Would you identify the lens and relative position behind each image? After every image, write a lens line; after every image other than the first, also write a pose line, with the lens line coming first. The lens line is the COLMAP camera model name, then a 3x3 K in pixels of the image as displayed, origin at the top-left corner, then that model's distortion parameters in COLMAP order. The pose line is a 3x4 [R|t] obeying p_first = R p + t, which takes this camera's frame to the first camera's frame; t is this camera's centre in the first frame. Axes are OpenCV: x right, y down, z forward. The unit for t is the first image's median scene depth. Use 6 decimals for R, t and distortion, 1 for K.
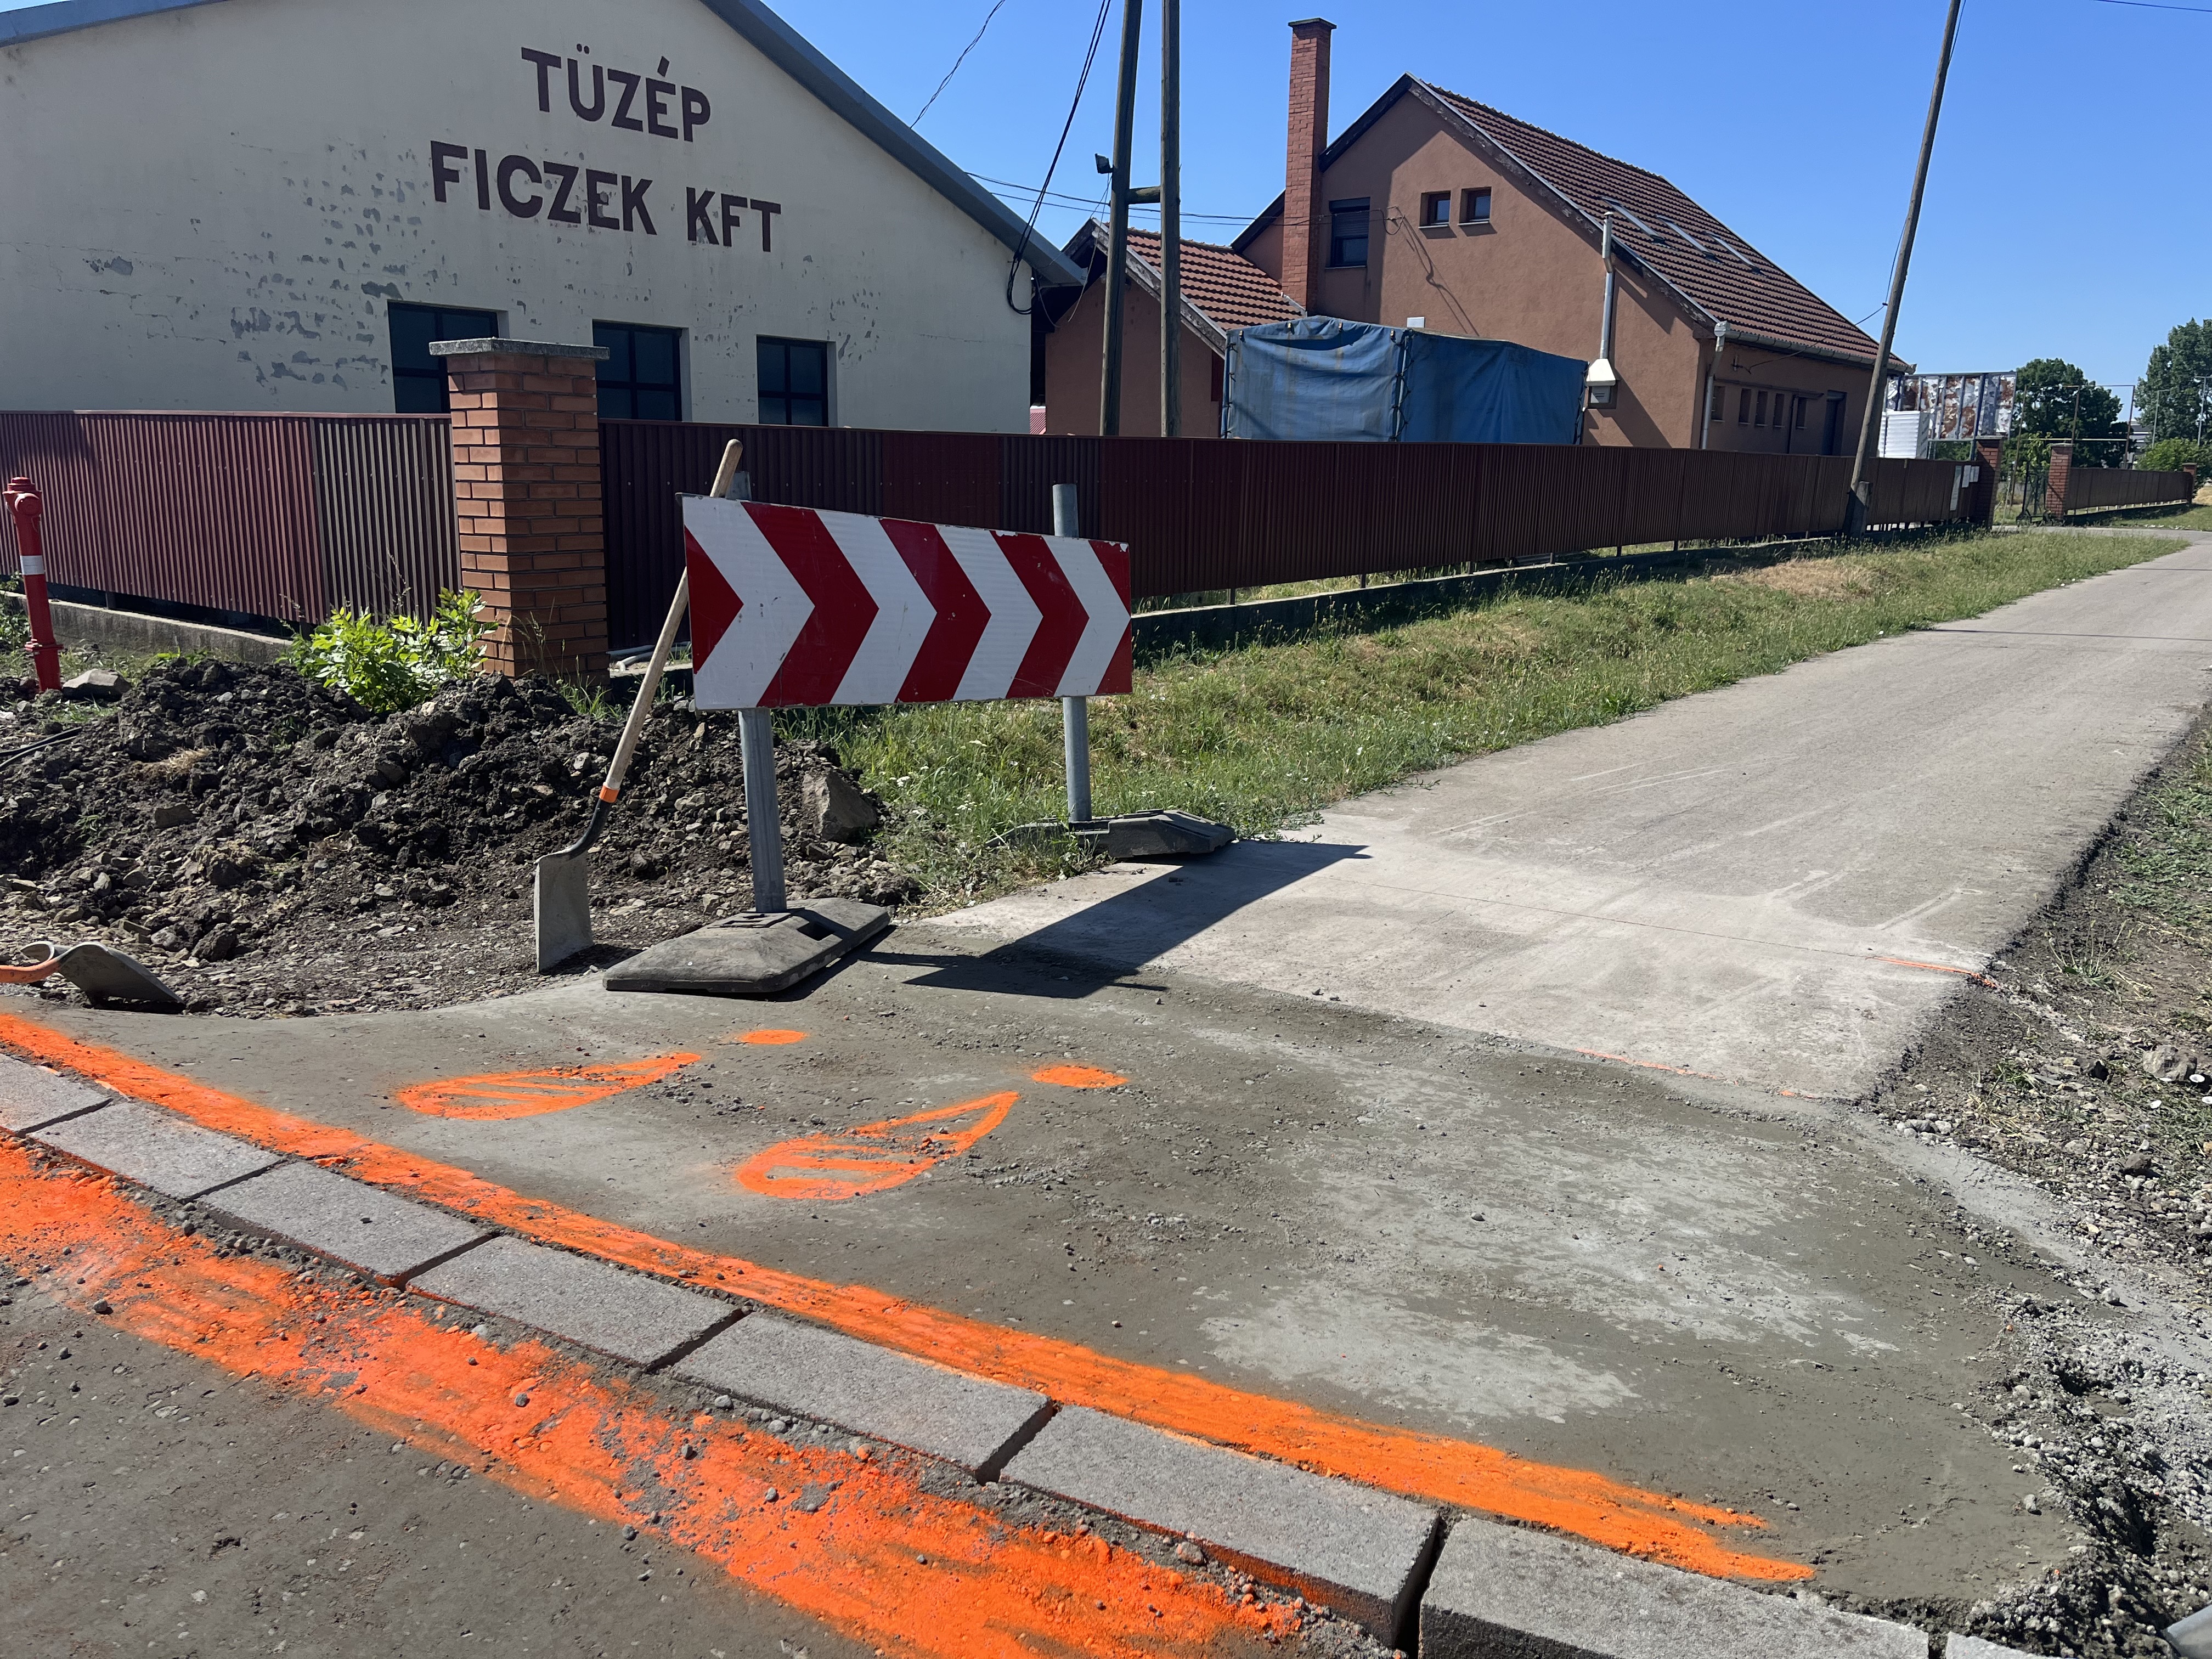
lens RADIAL K [[1681.5, 0, 1103.9], [0, 1681.5, 832.0], [0, 0, 1]] dist [-0.000167, -0.000337]
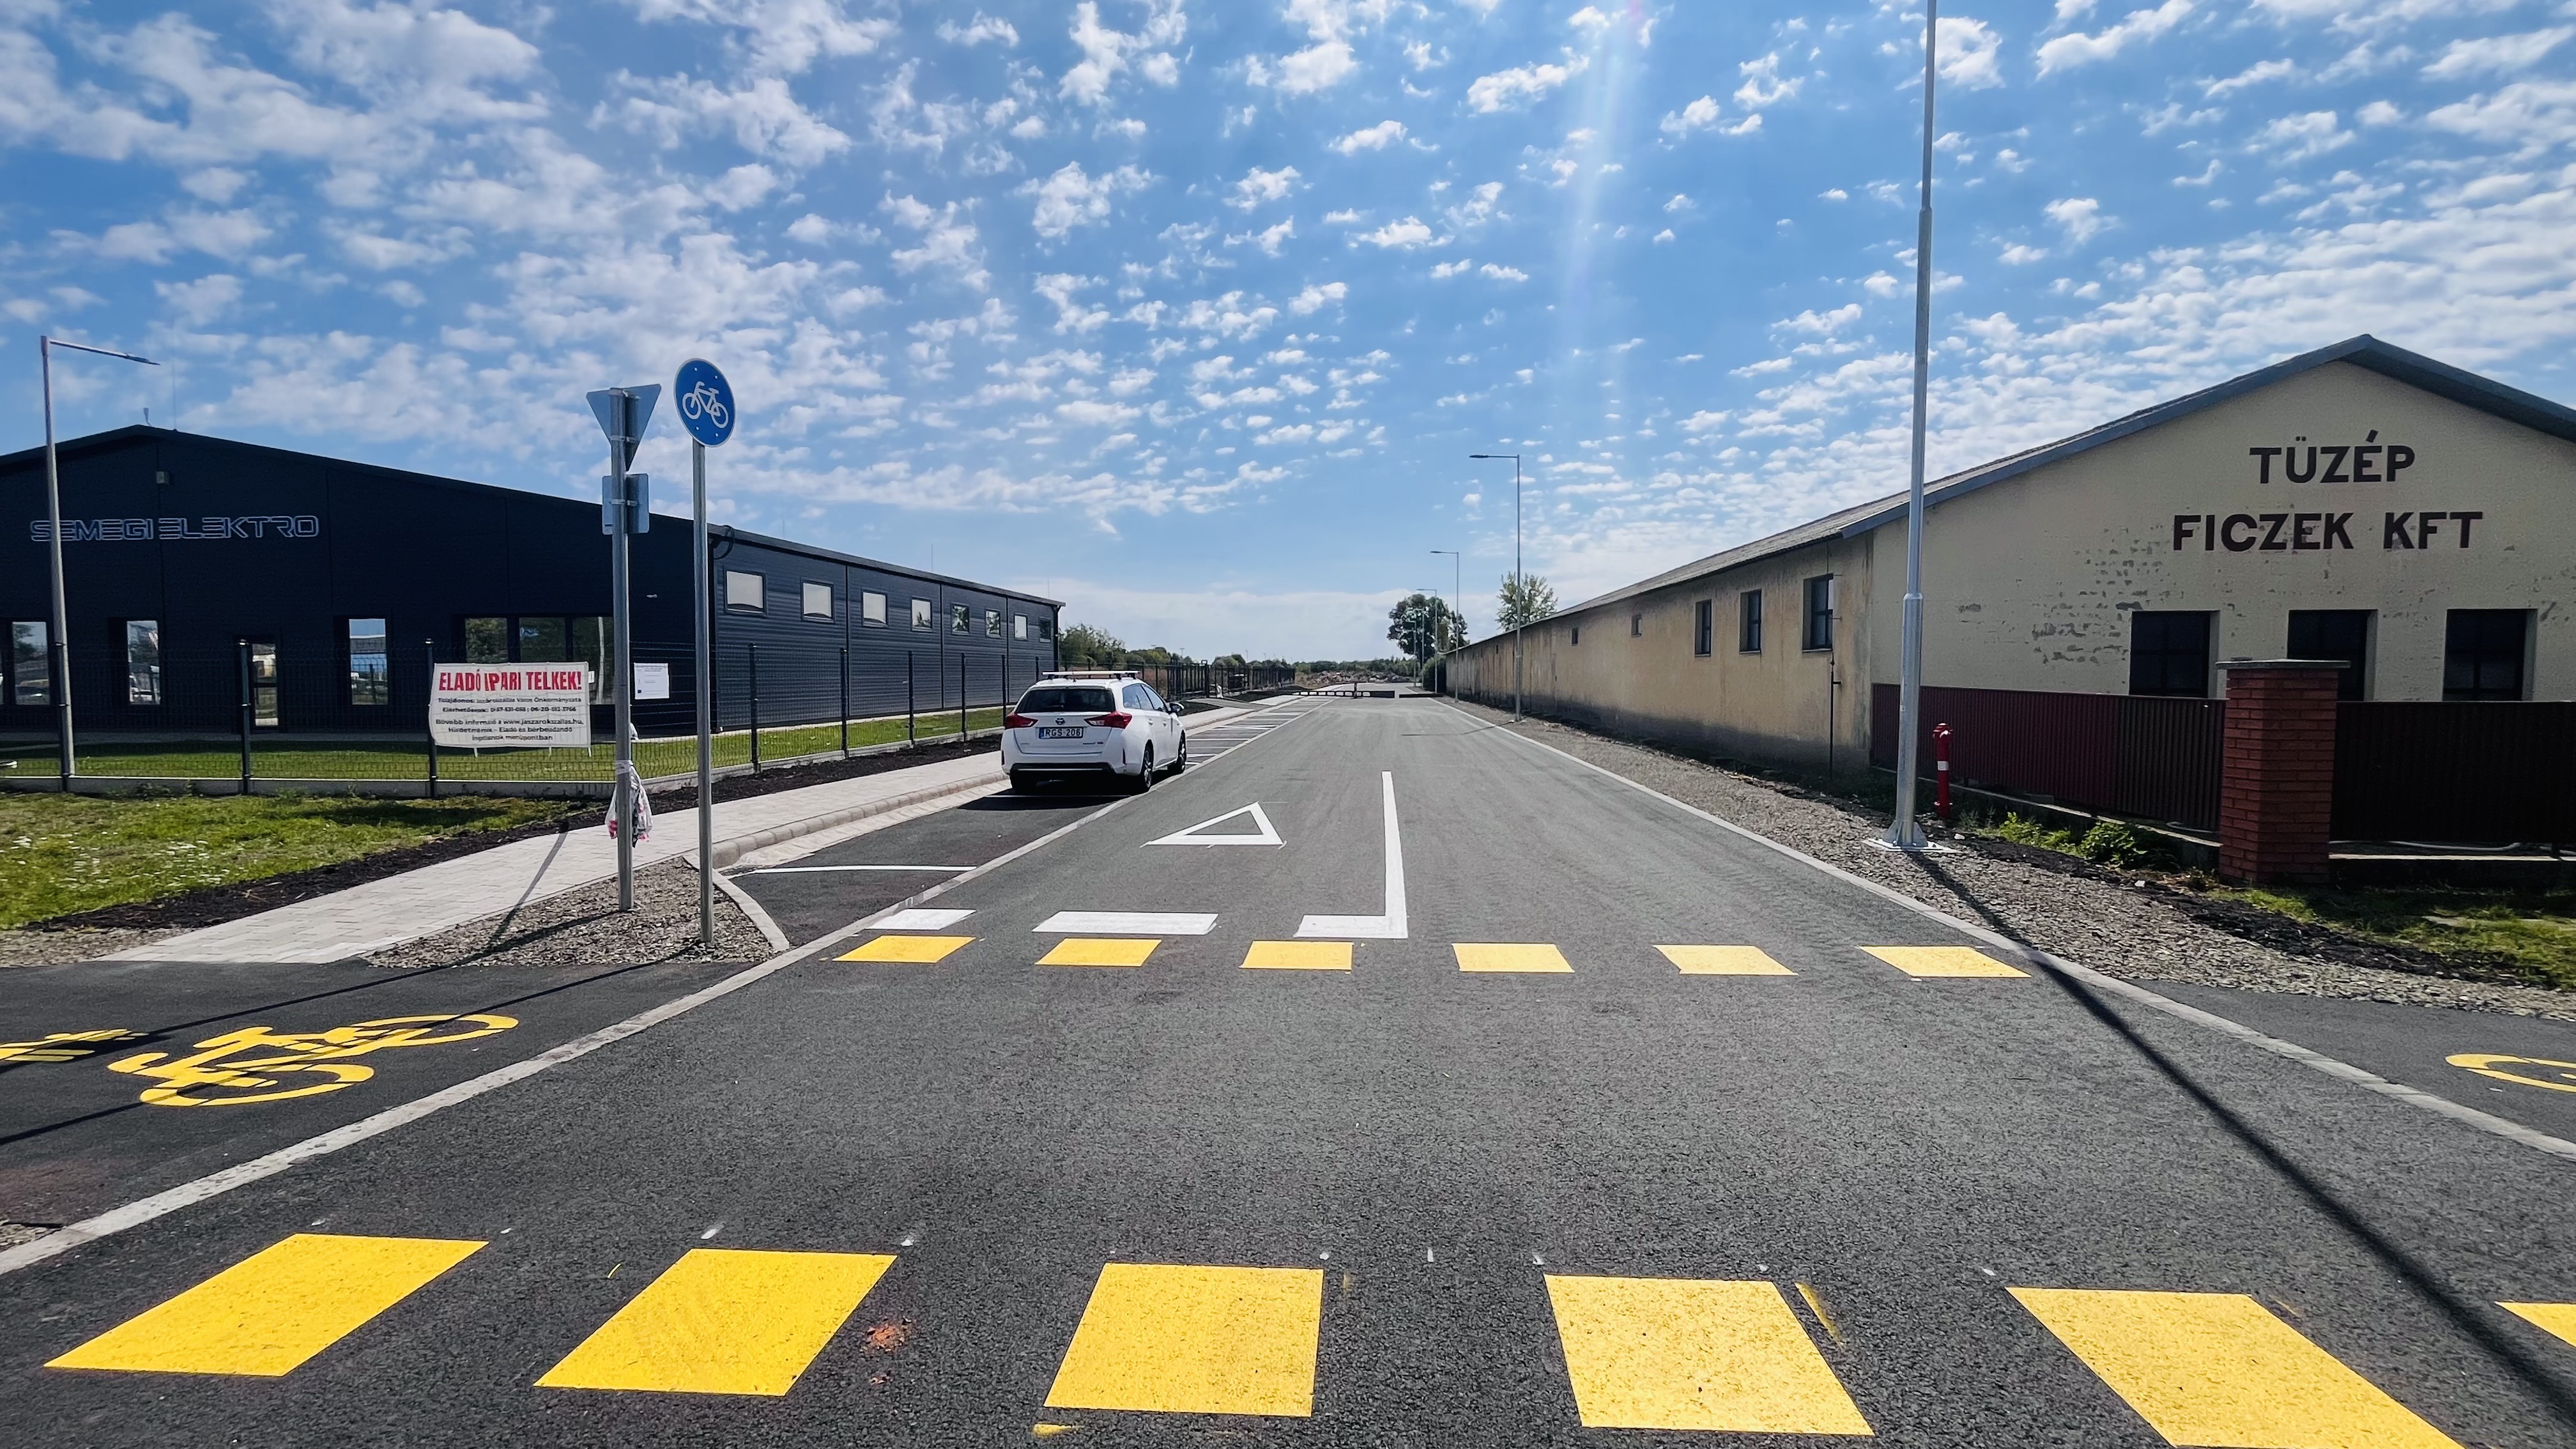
lens RADIAL K [[1041.0, 0, 1291.3], [0, 1041.0, 724.1], [0, 0, 1]] dist [-0.002480, -0.000621]
pose [[0.524658, 0.024813, -0.850951, 0.014878], [-0.172248, 0.981995, -0.077566, 0.015952], [0.833705, 0.187271, 0.519486, -0.194207]]
